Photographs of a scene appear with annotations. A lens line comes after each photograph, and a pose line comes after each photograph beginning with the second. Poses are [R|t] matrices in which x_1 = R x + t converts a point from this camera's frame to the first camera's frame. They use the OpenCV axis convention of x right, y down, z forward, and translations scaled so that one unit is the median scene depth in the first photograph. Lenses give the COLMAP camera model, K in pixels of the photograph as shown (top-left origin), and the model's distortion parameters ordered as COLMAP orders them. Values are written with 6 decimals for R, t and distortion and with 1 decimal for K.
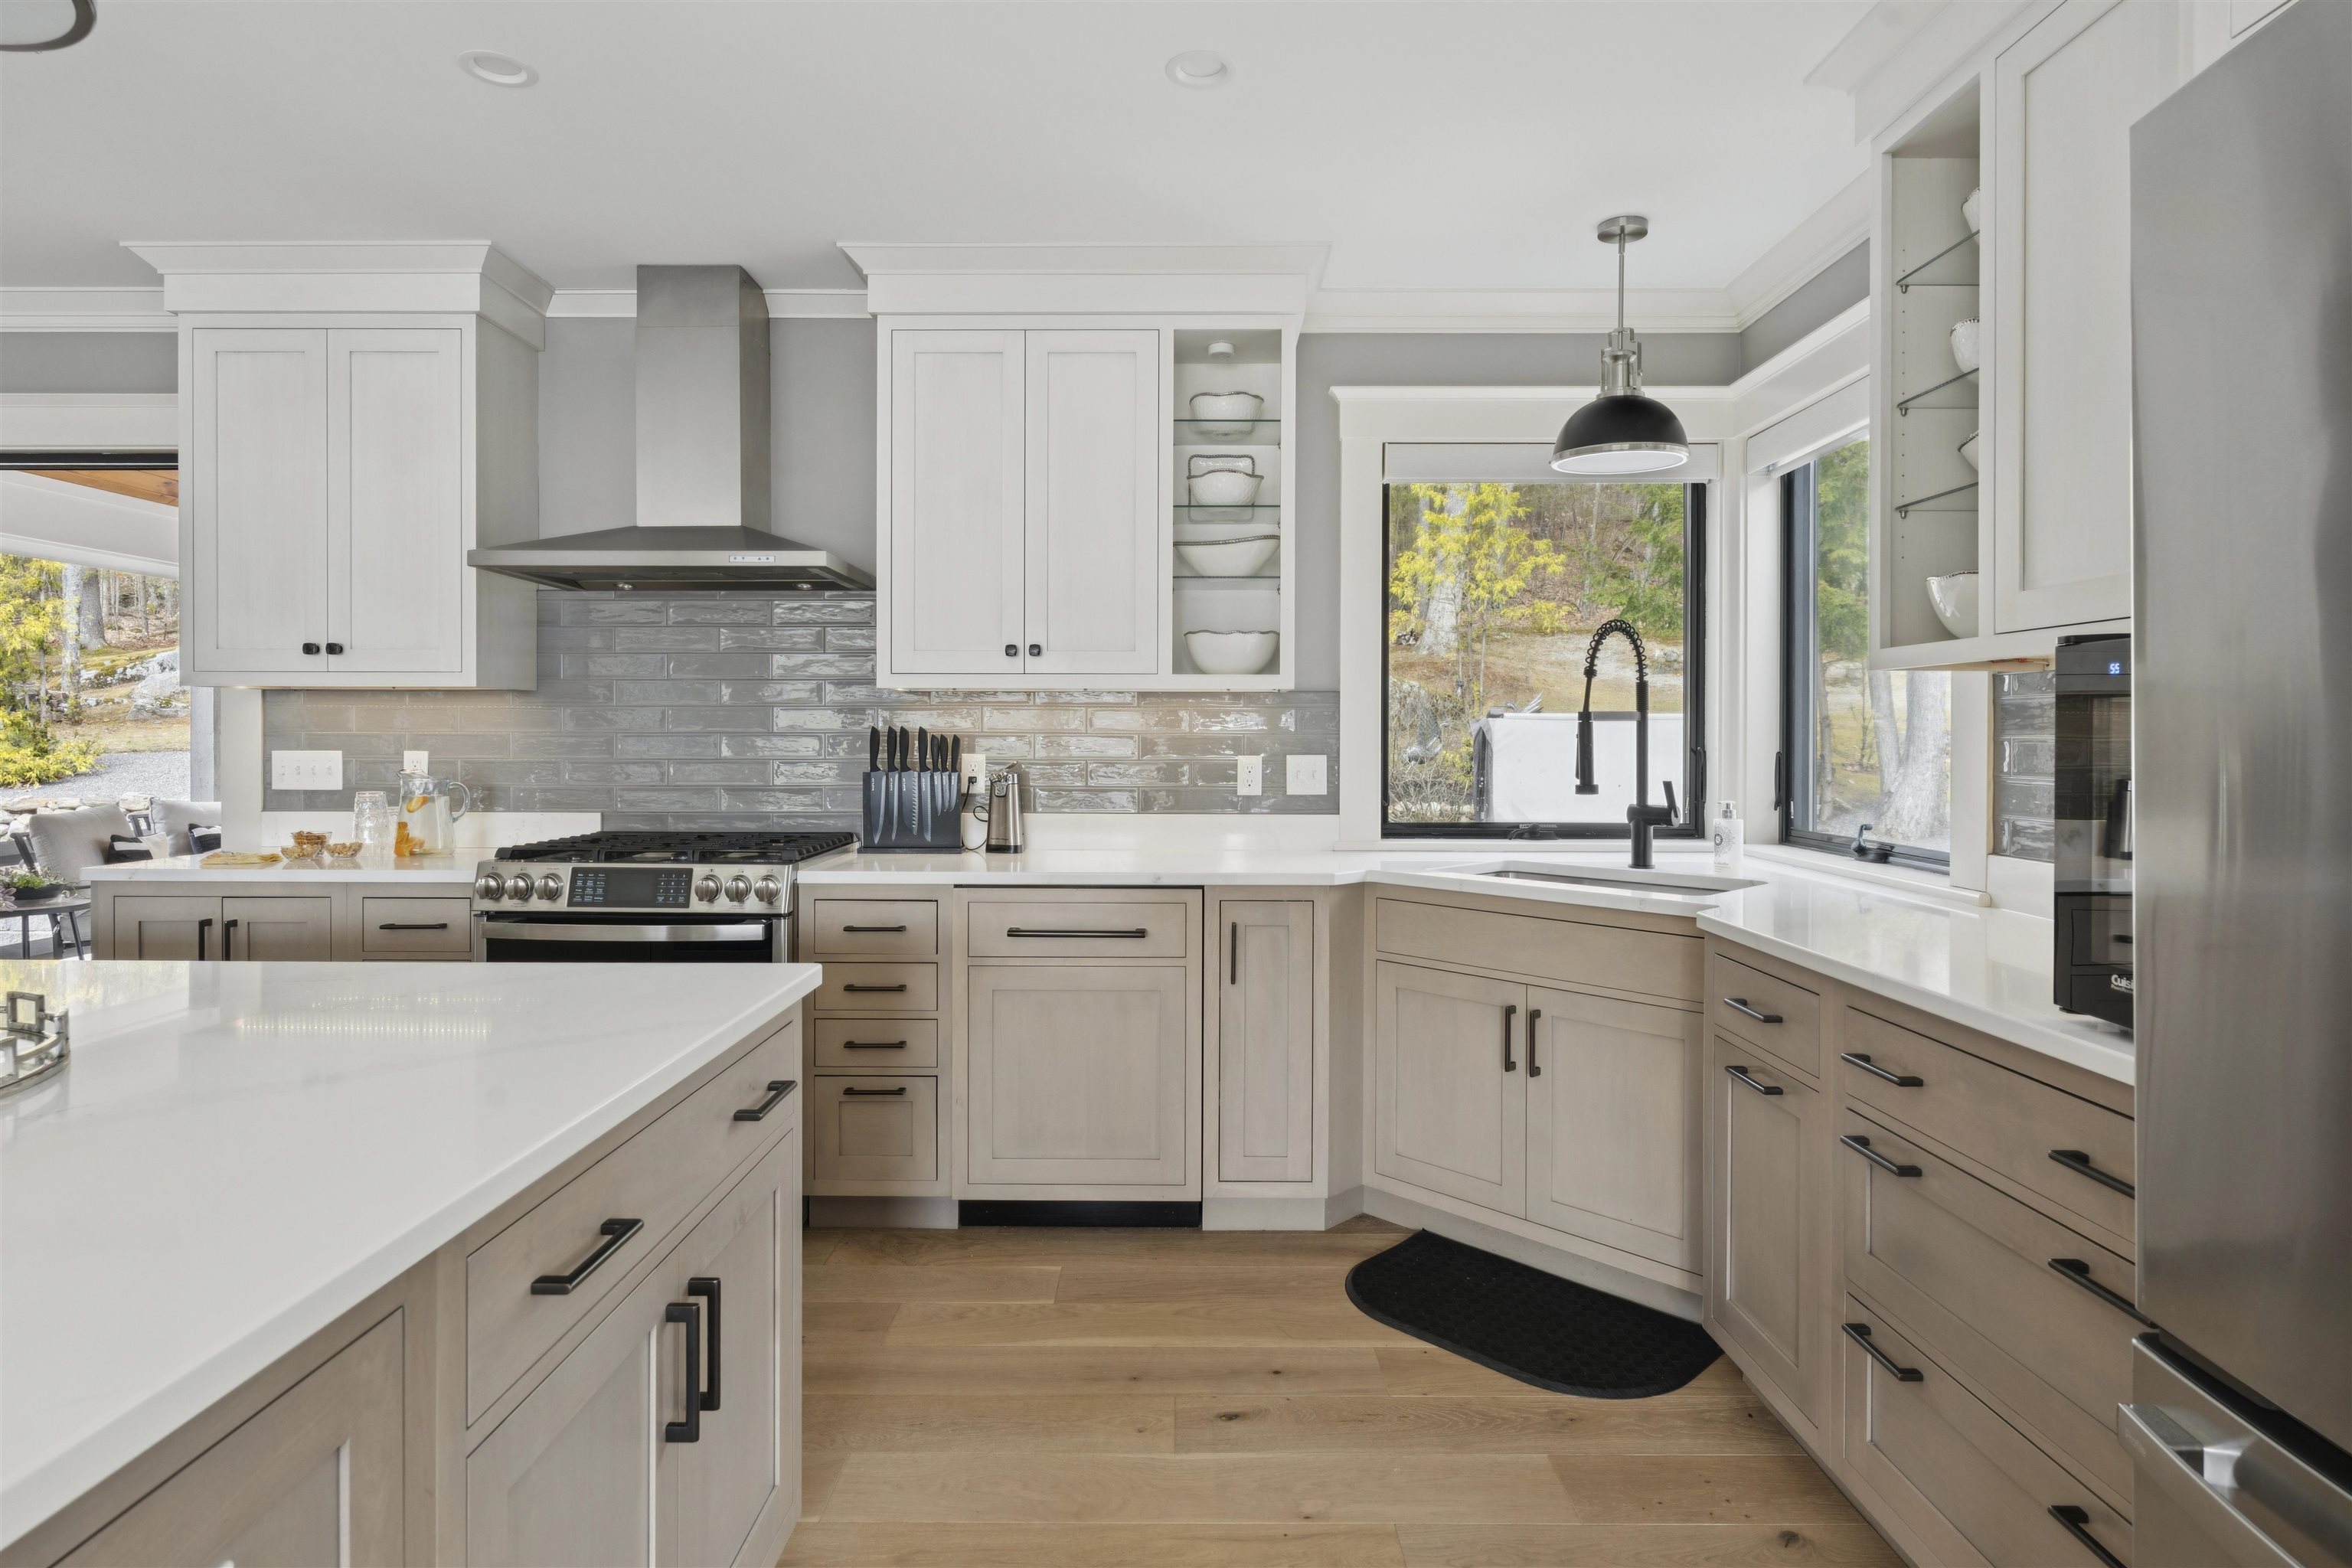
lens RADIAL K [[1269.2, 0, 1173.4], [0, 1269.2, 721.3], [0, 0, 1]] dist [0.001994, -0.001452]
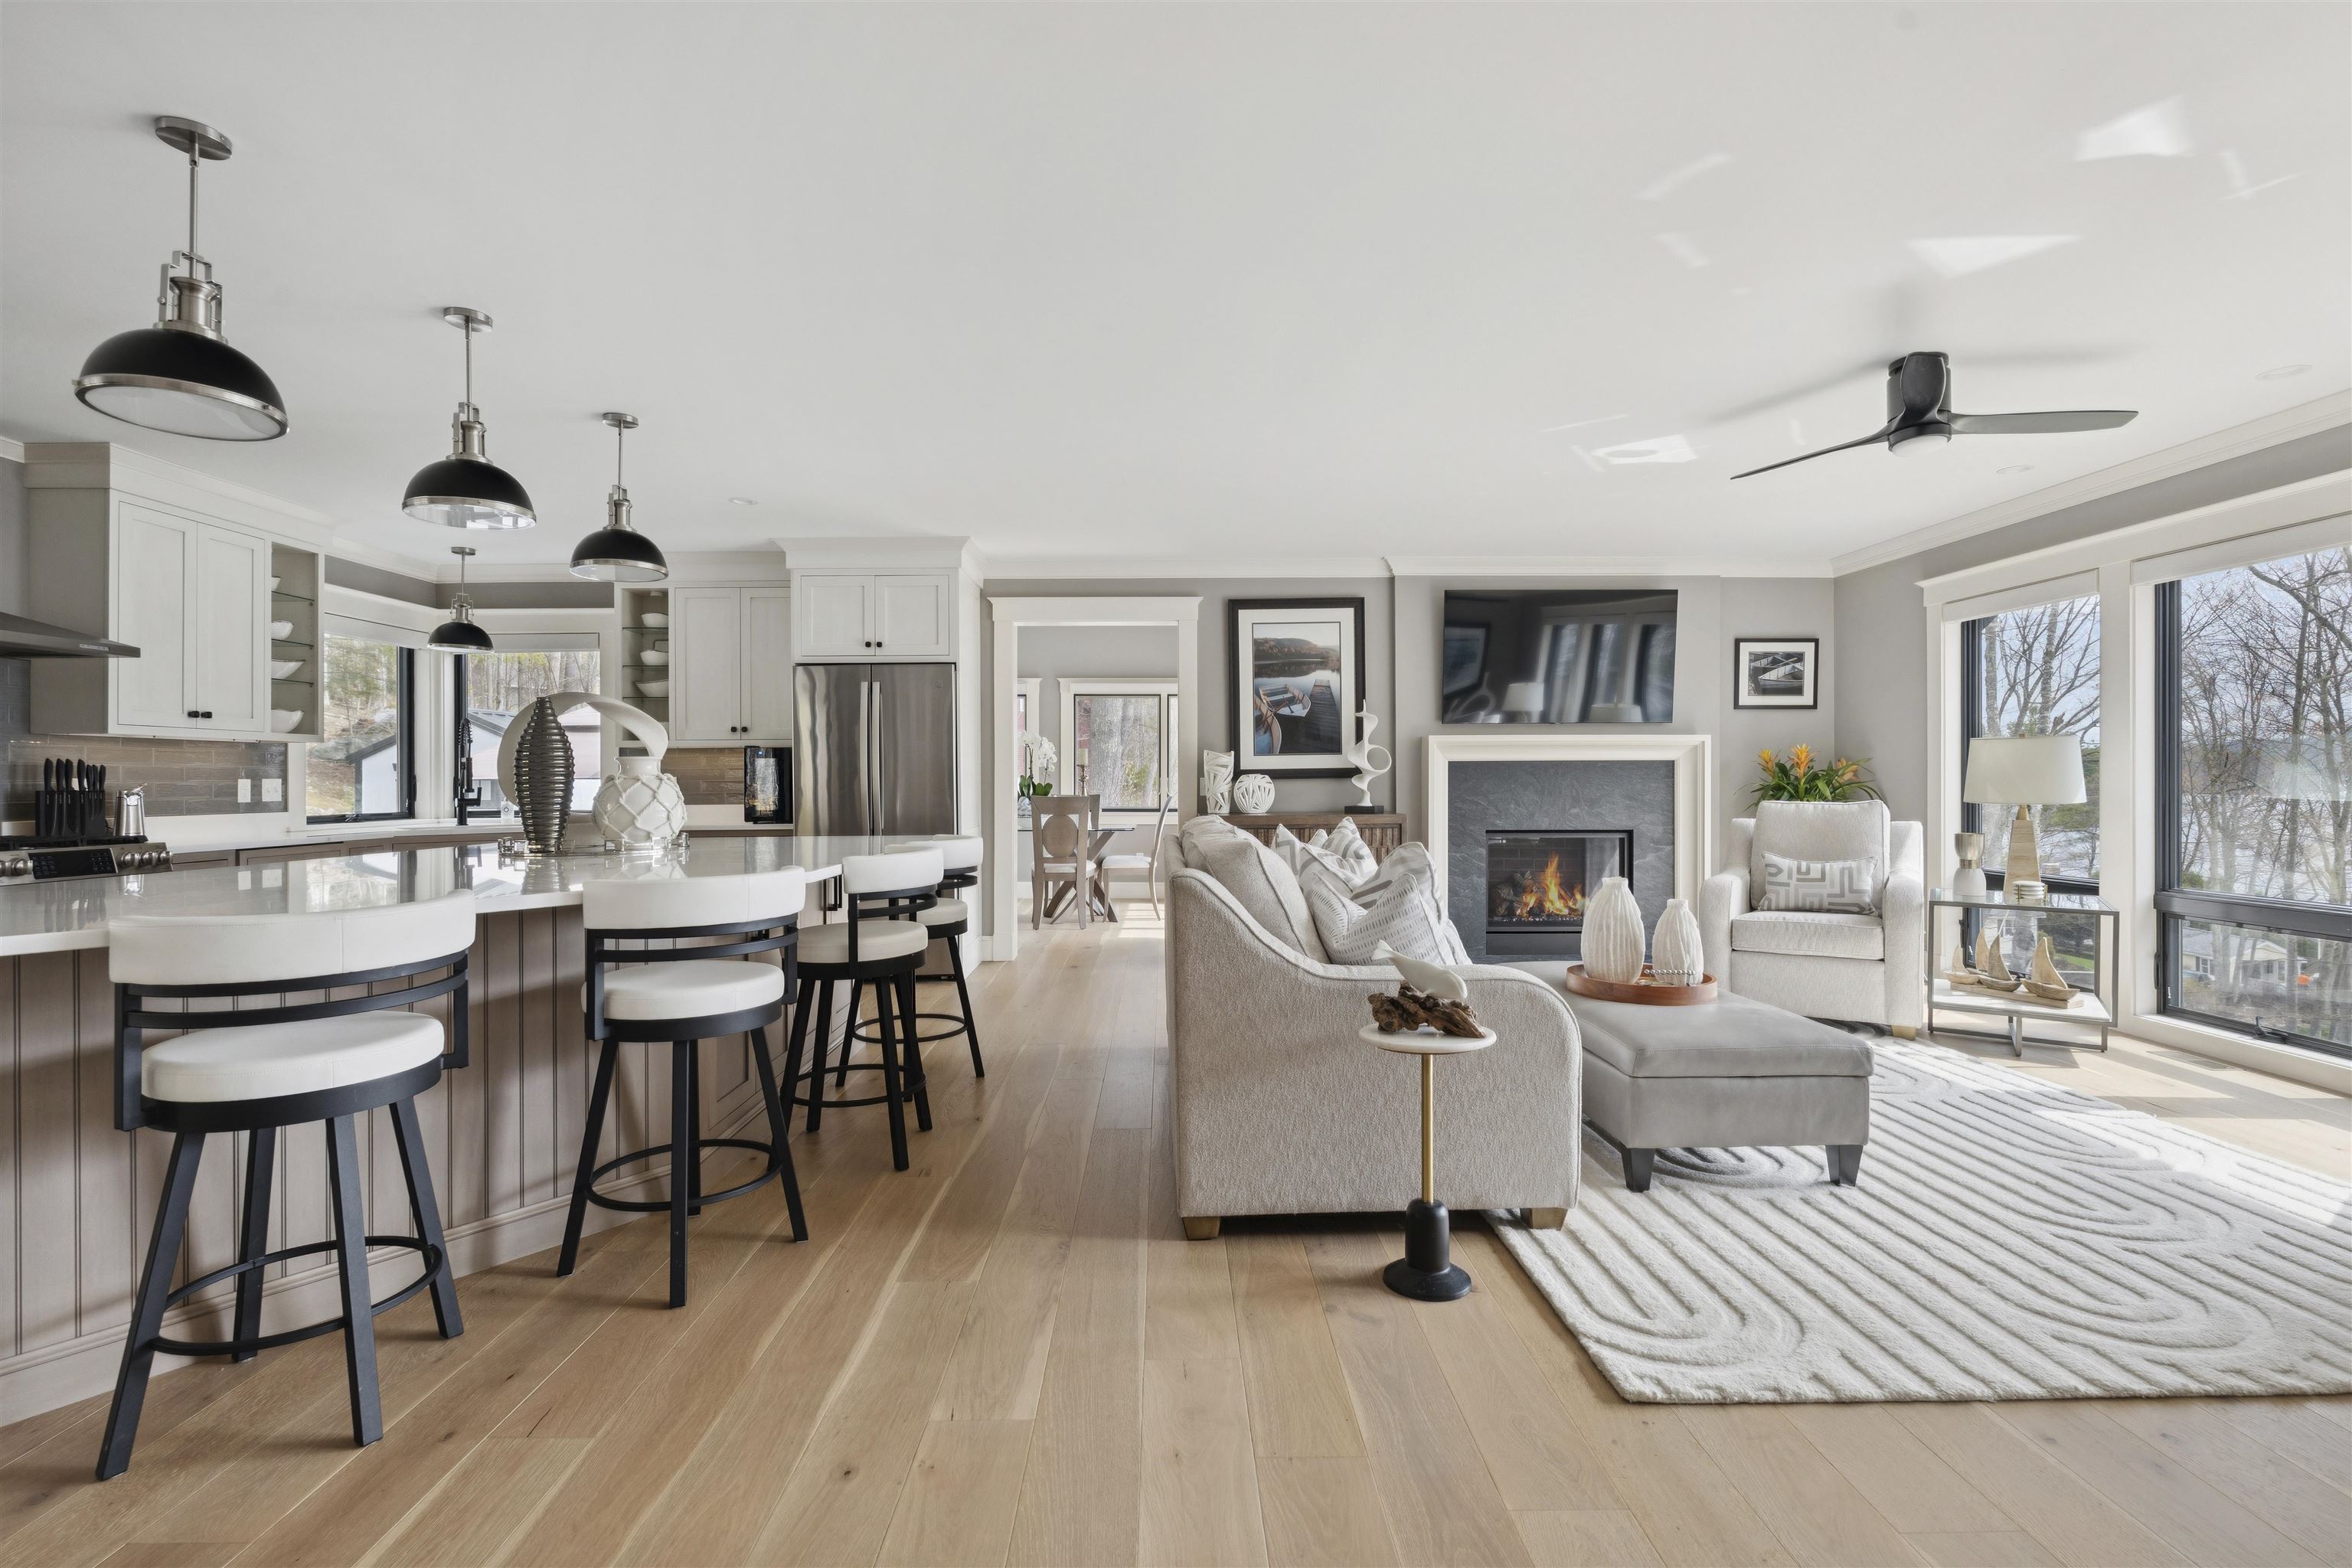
lens RADIAL K [[1080.5, 0, 1172.6], [0, 1080.5, 787.3], [0, 0, 1]] dist [0.000120, -0.001661]
pose [[-0.017666, -0.005887, 0.999827, -2.081284], [-0.002186, 0.999981, 0.005849, 0.038602], [-0.999842, -0.002082, -0.017678, -0.332270]]
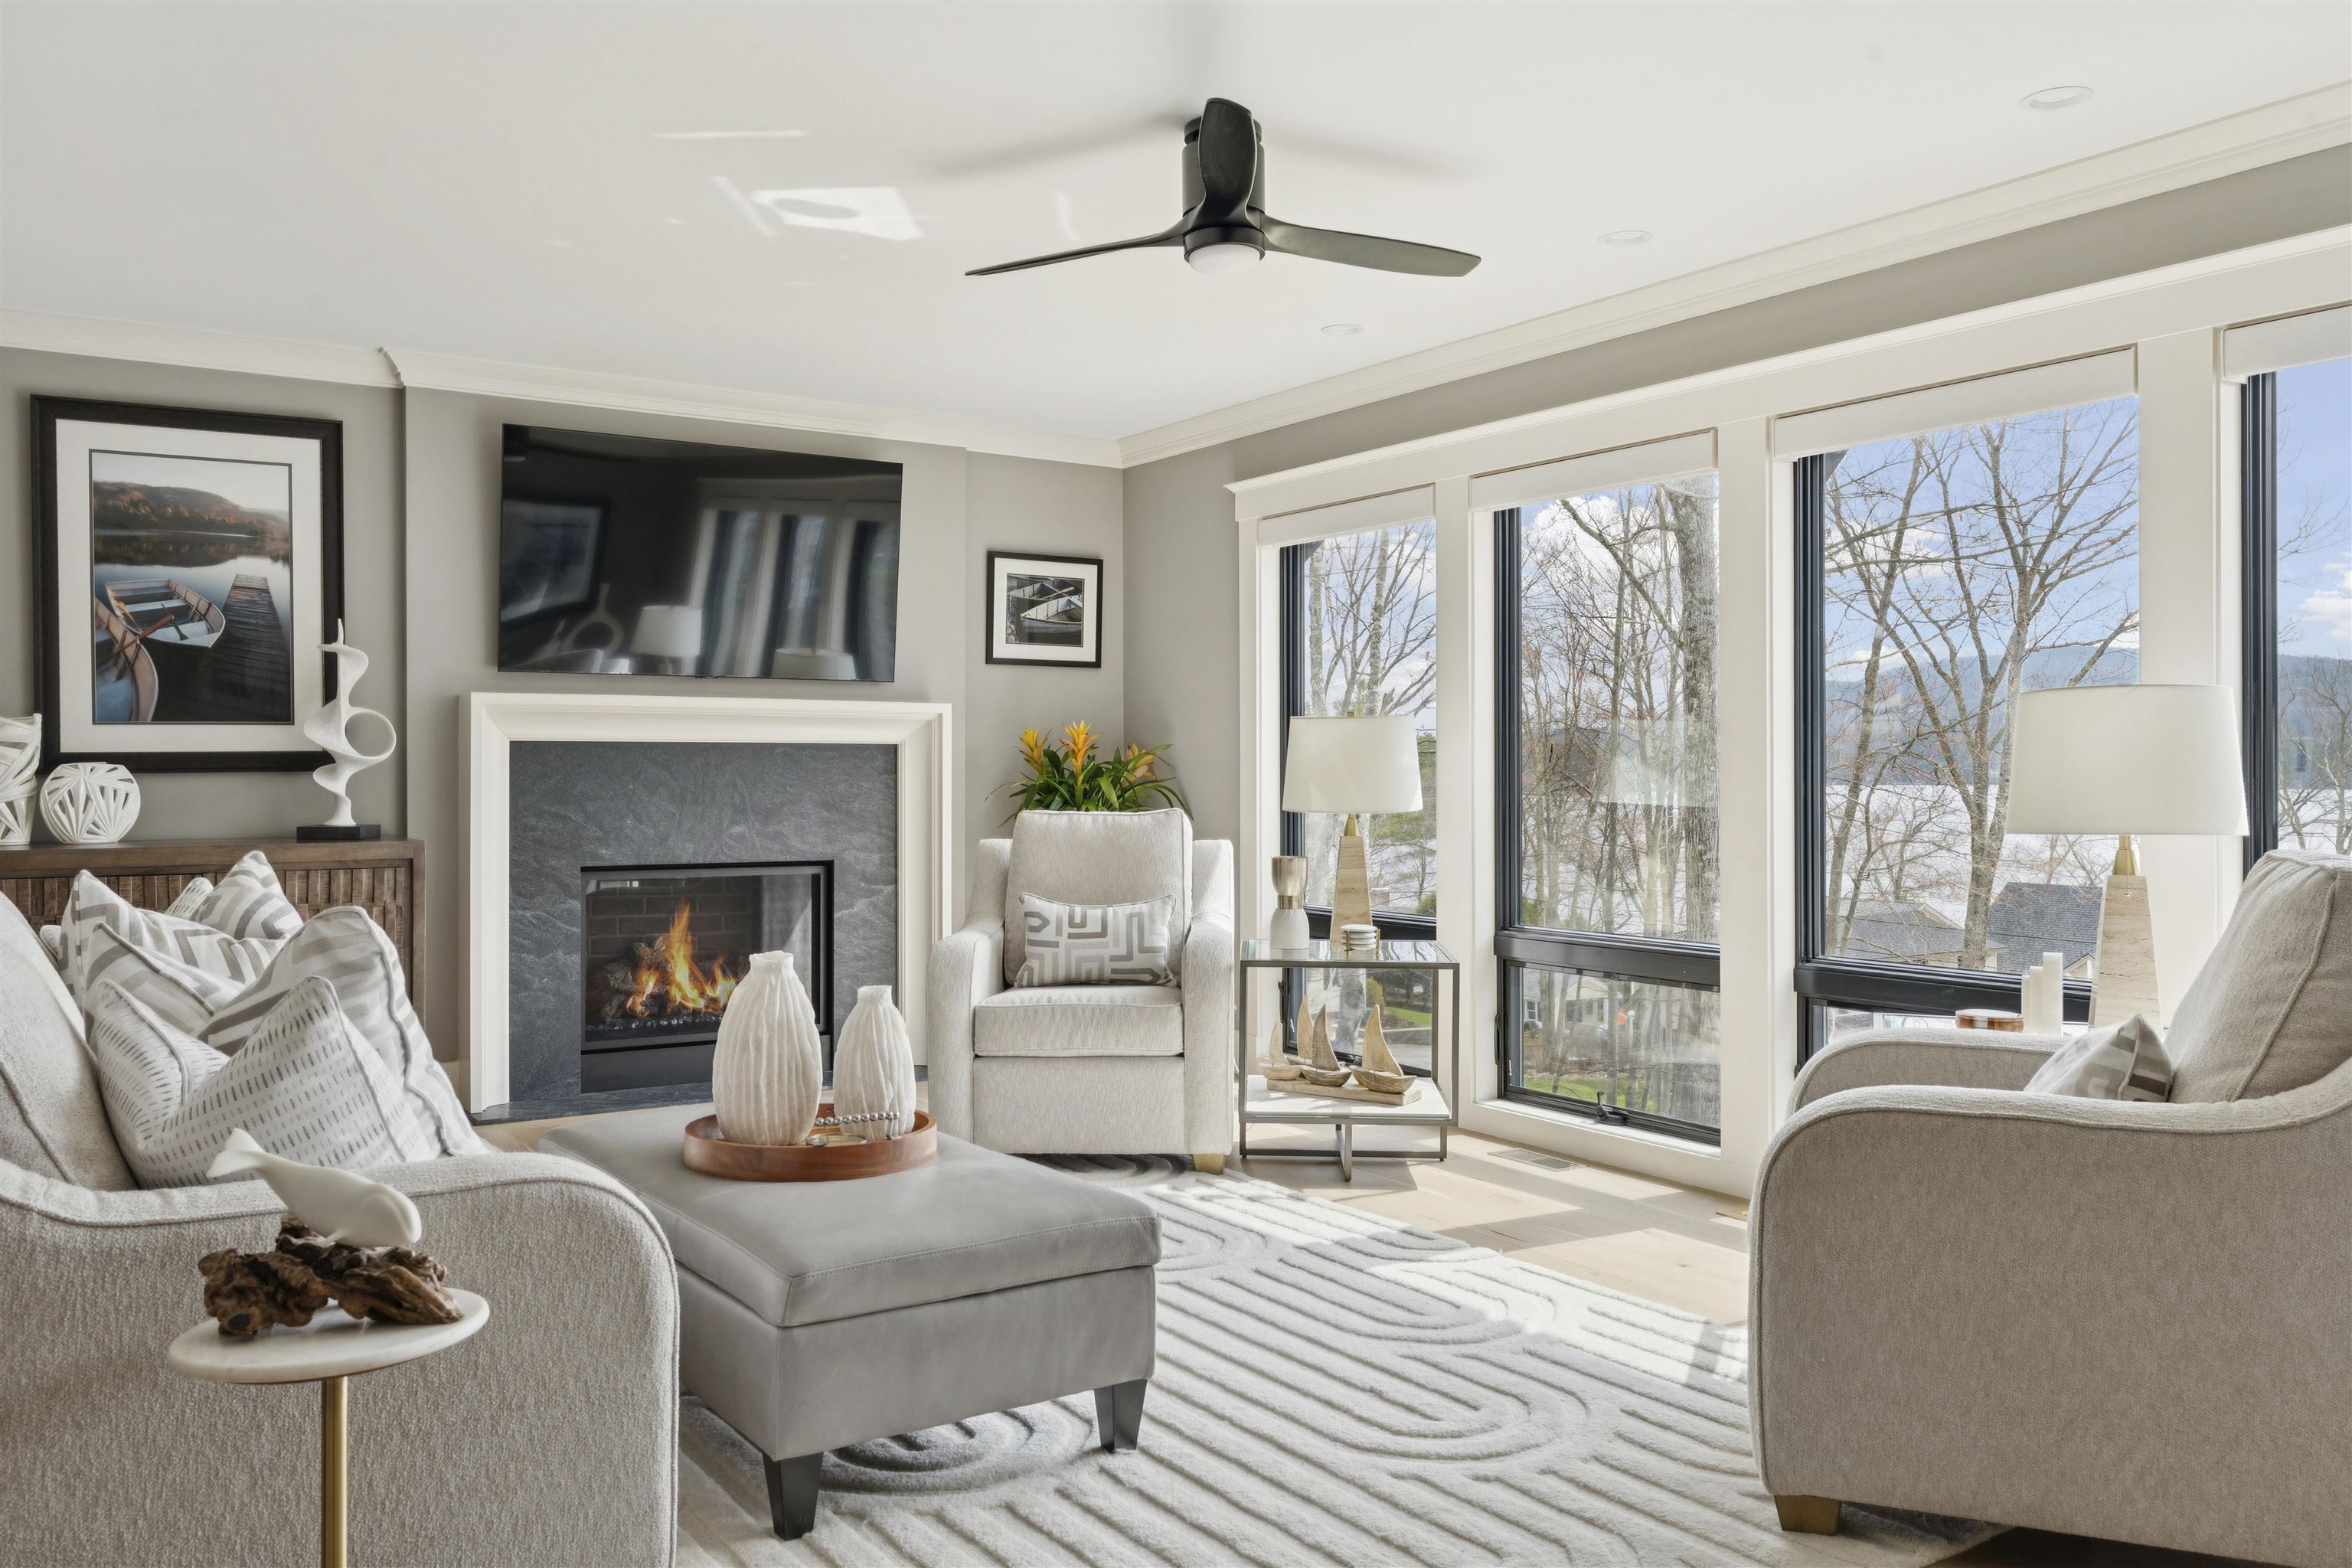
lens RADIAL K [[1822.7, 0, 1189.4], [0, 1822.7, 772.1], [0, 0, 1]] dist [-0.012788, 0.004233]
pose [[-0.561823, 0.001694, 0.827256, -1.935979], [-0.003985, 0.999981, -0.004754, 0.037808], [-0.827248, -0.005967, -0.561806, -0.448149]]
